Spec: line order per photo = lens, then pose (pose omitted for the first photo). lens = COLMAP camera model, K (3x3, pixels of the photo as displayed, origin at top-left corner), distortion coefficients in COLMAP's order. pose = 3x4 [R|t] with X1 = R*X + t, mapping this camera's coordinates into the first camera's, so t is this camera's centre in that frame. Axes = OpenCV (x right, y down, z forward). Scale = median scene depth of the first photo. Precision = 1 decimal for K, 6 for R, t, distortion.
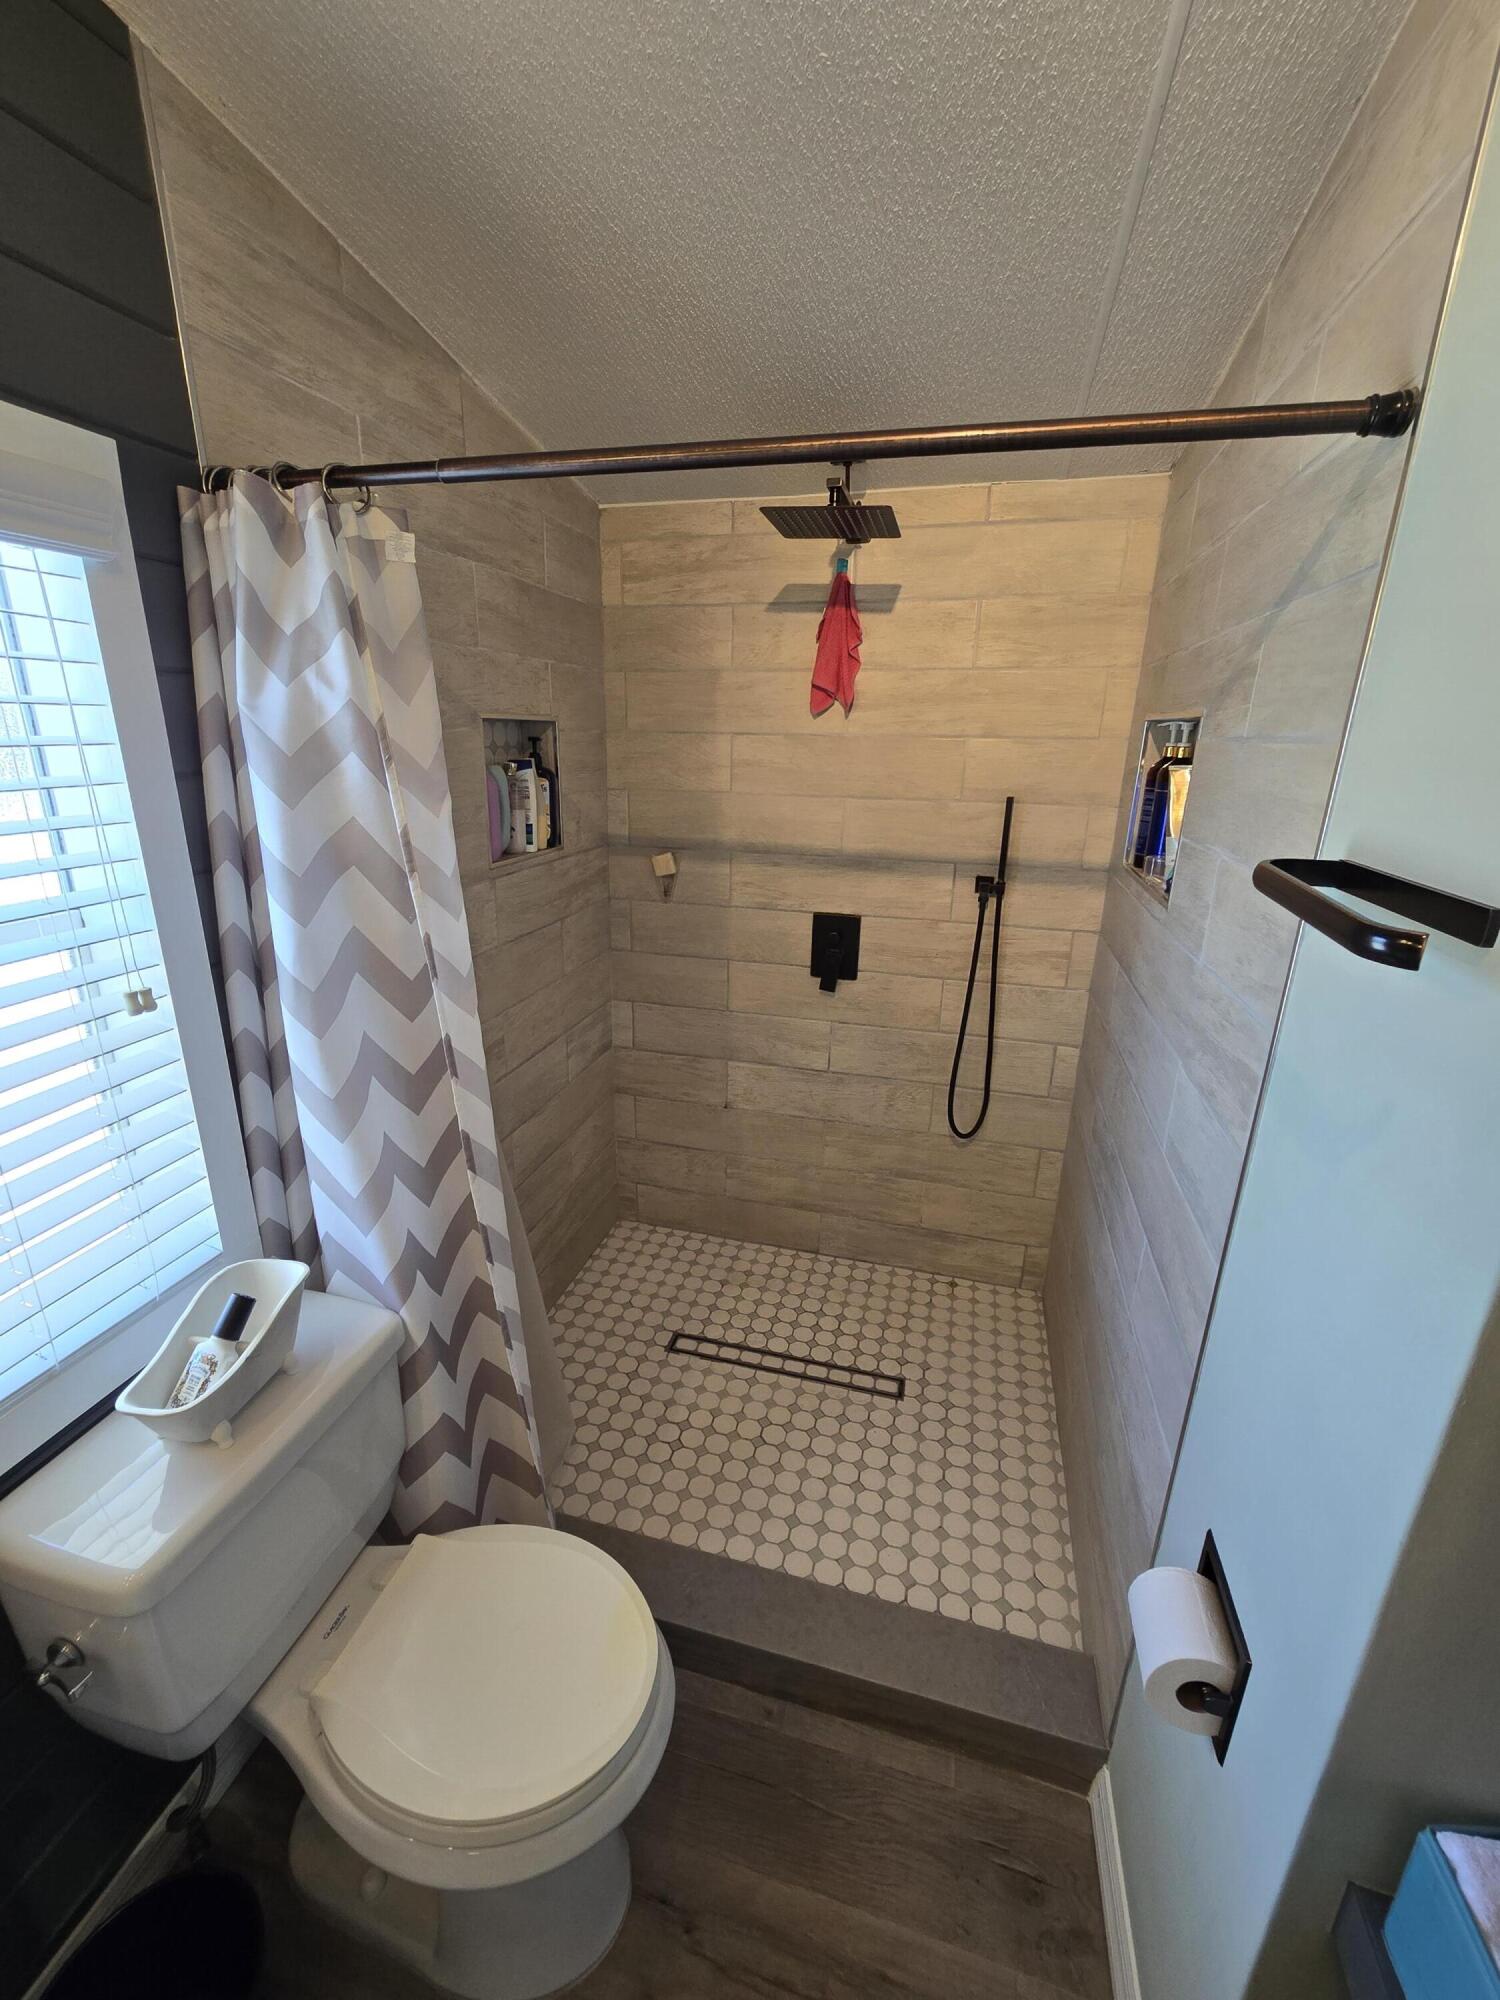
lens RADIAL K [[811.7, 0, 737.4], [0, 811.7, 996.3], [0, 0, 1]] dist [-0.005611, -0.000125]
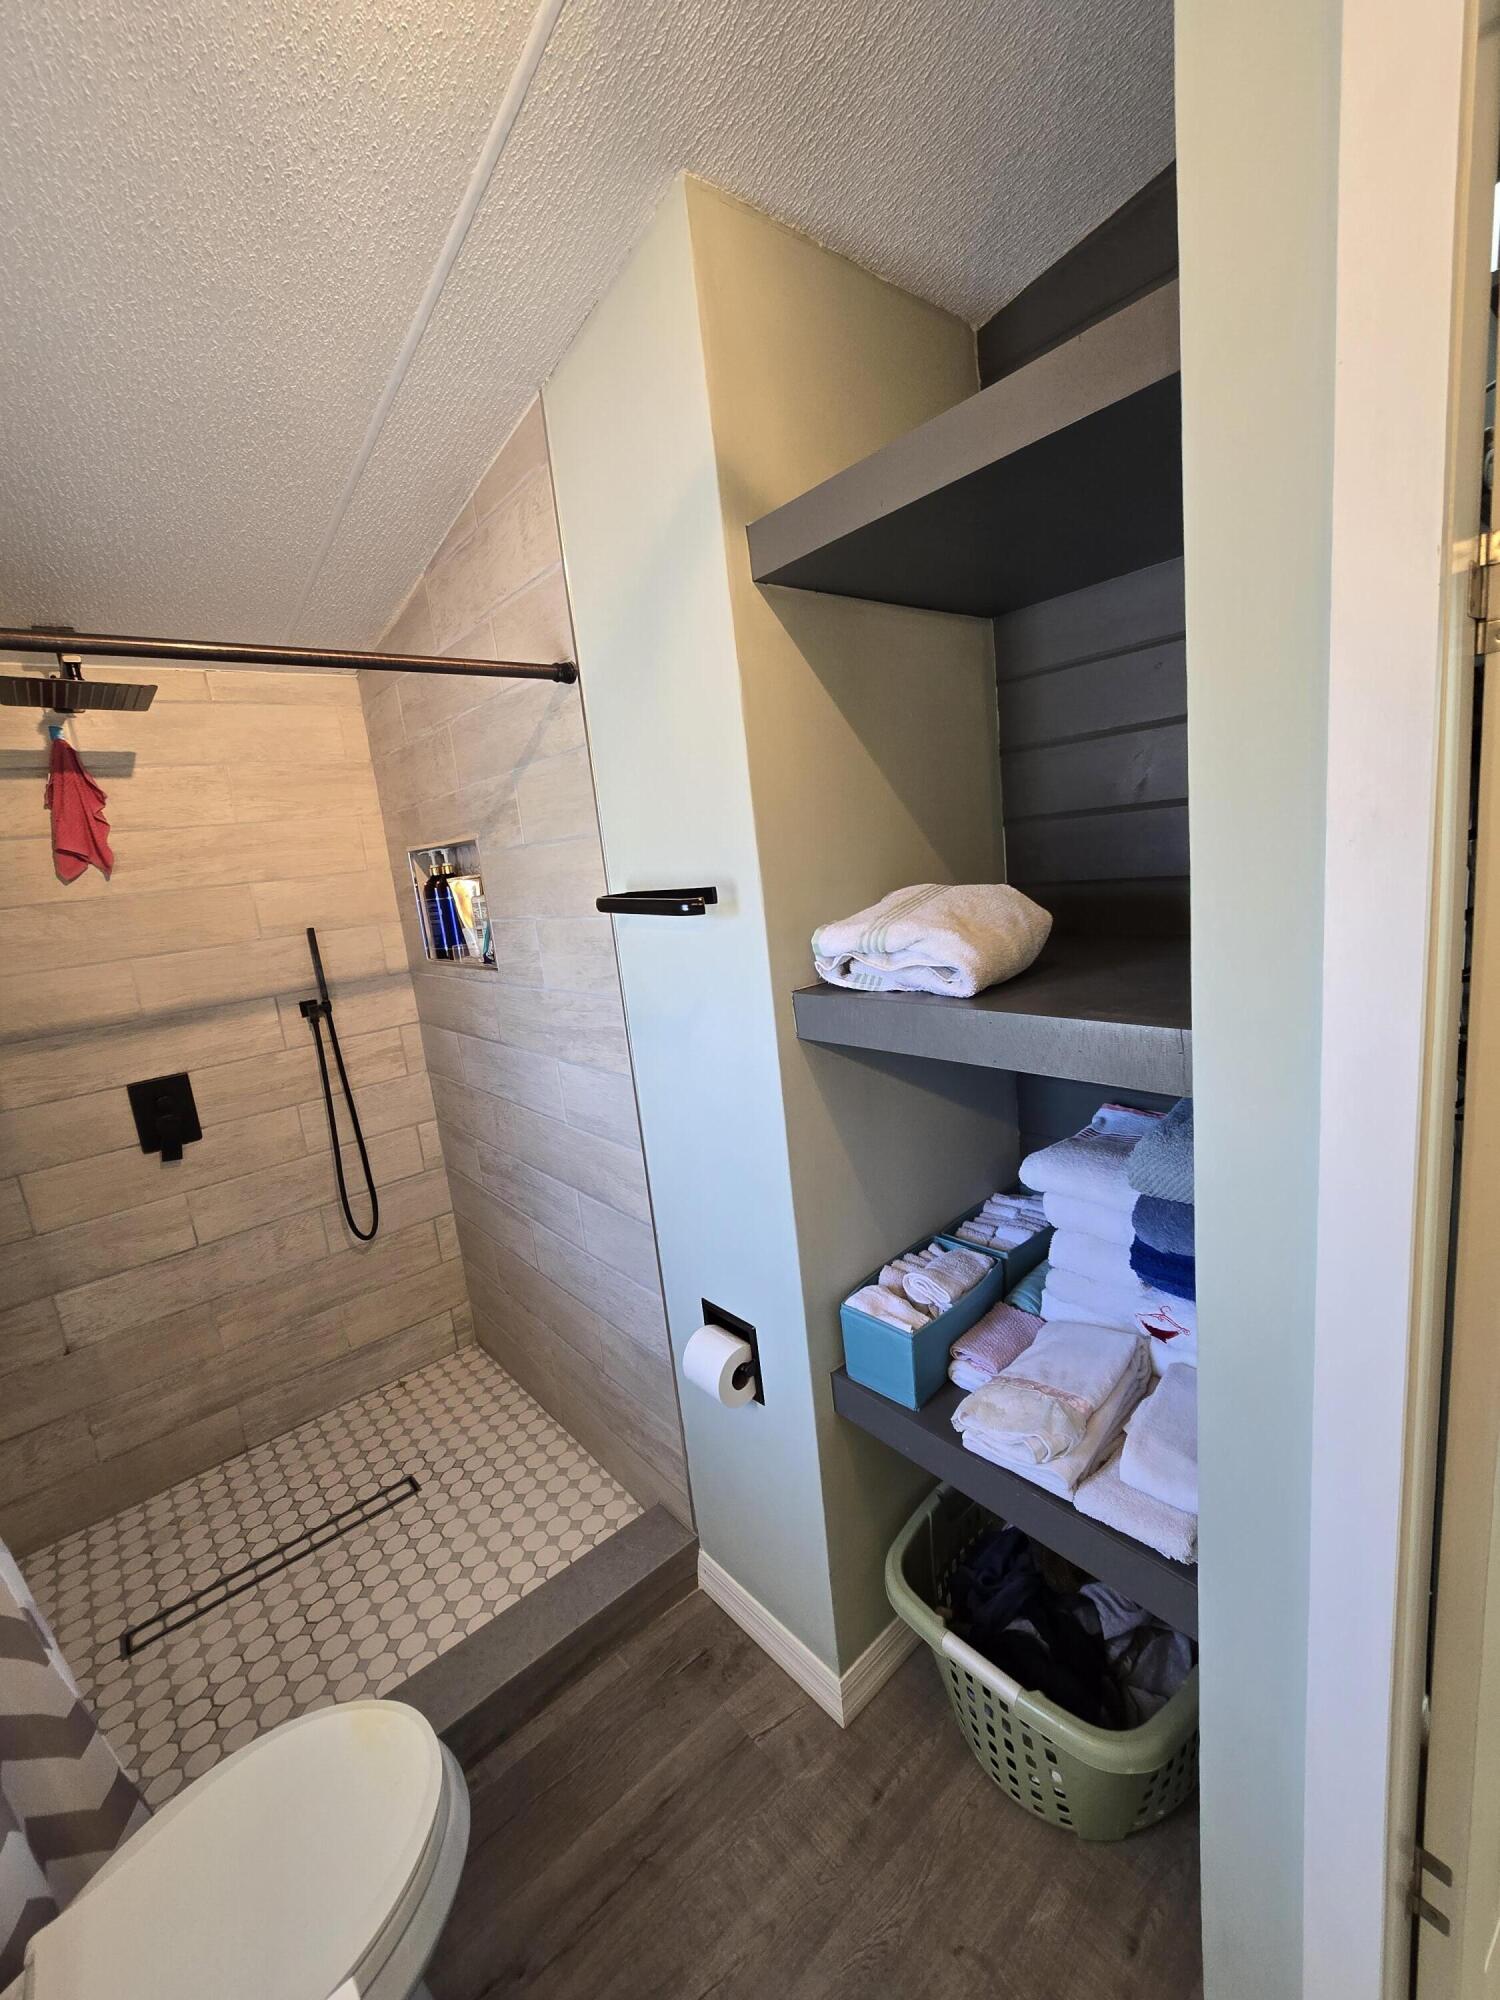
lens RADIAL K [[804.3, 0, 737.5], [0, 804.3, 989.3], [0, 0, 1]] dist [-0.025744, 0.000049]
pose [[0.564042, -0.213374, 0.797702, -0.225133], [0.357156, 0.934041, -0.002697, 0.047704], [-0.744511, 0.286425, 0.603046, -0.085220]]
